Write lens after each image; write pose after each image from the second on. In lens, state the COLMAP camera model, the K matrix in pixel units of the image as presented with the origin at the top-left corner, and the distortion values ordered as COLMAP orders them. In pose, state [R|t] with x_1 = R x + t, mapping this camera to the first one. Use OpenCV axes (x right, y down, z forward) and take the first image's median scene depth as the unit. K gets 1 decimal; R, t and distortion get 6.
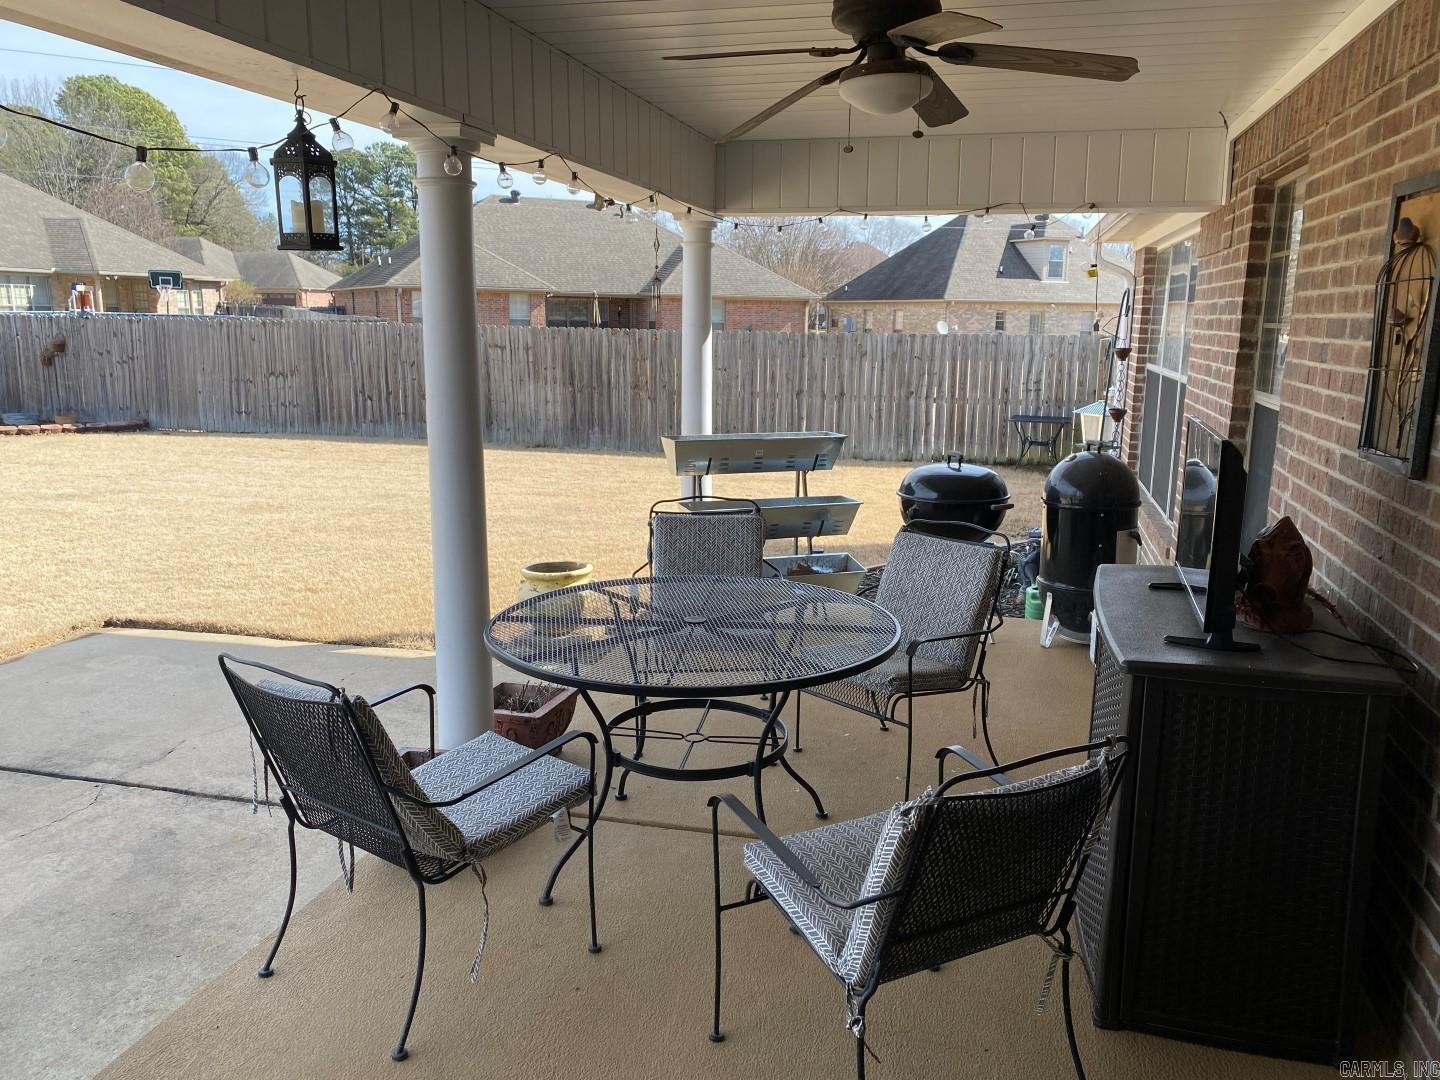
lens RADIAL K [[1080.9, 0, 715.5], [0, 1080.9, 534.5], [0, 0, 1]] dist [0.040058, -0.043482]
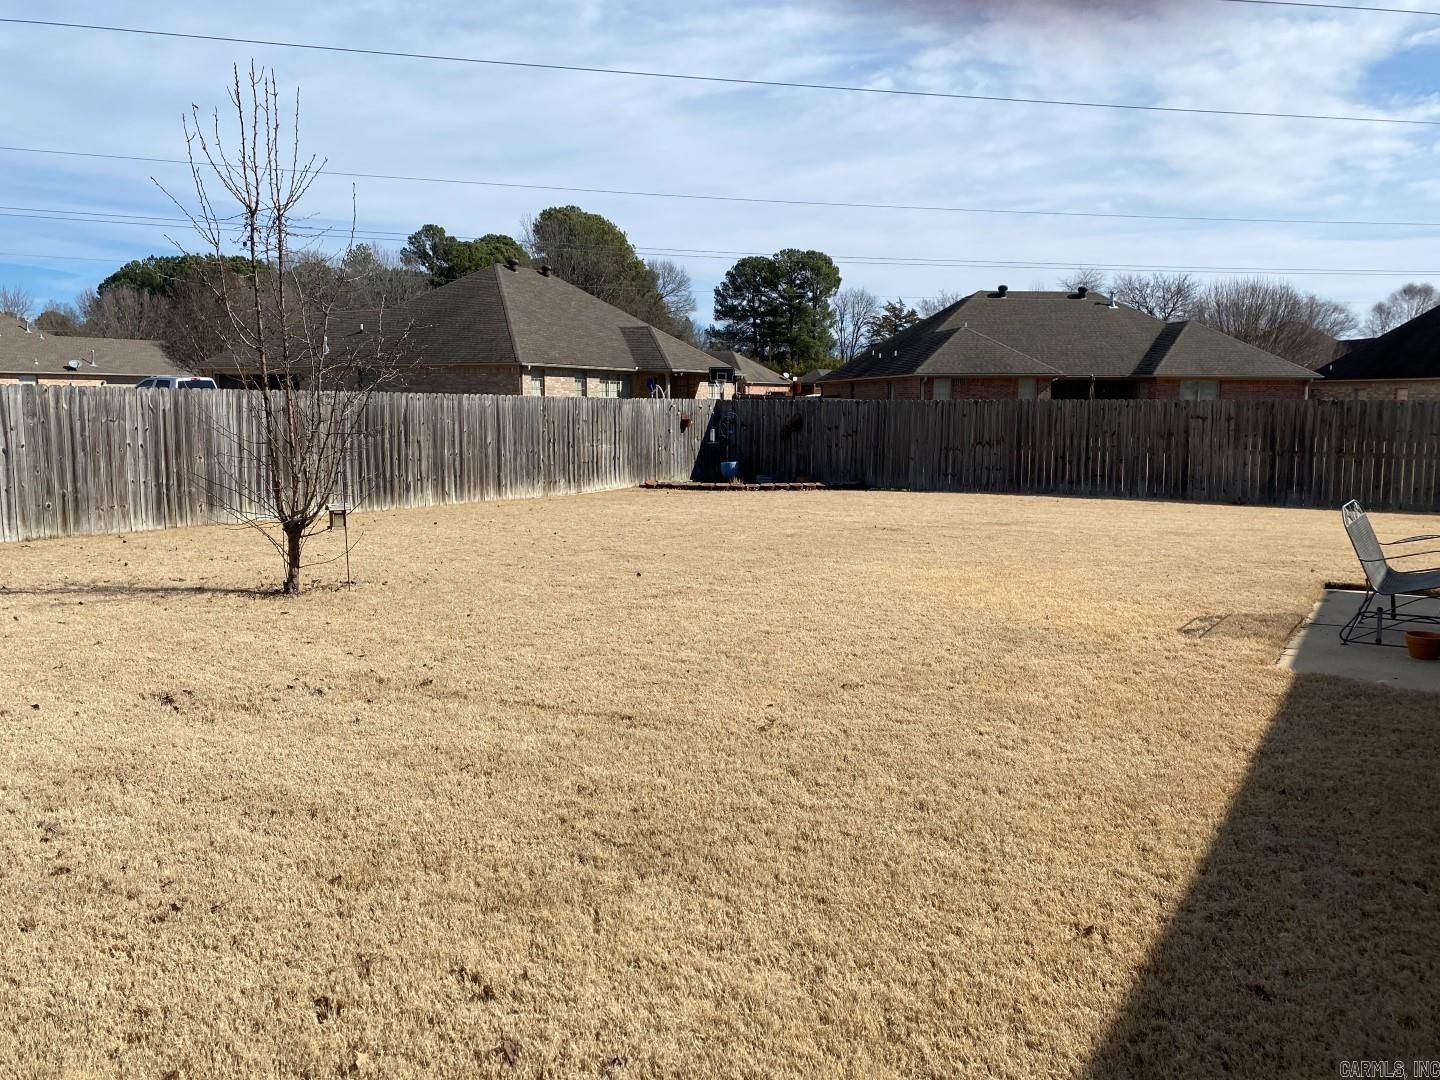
lens RADIAL K [[1080.9, 0, 723.7], [0, 1080.9, 552.0], [0, 0, 1]] dist [0.040058, -0.043482]
pose [[0.956511, 0.026462, -0.290494, -0.314807], [-0.045445, 0.997235, -0.058797, 0.055501], [0.288135, 0.069441, 0.955069, -0.220977]]
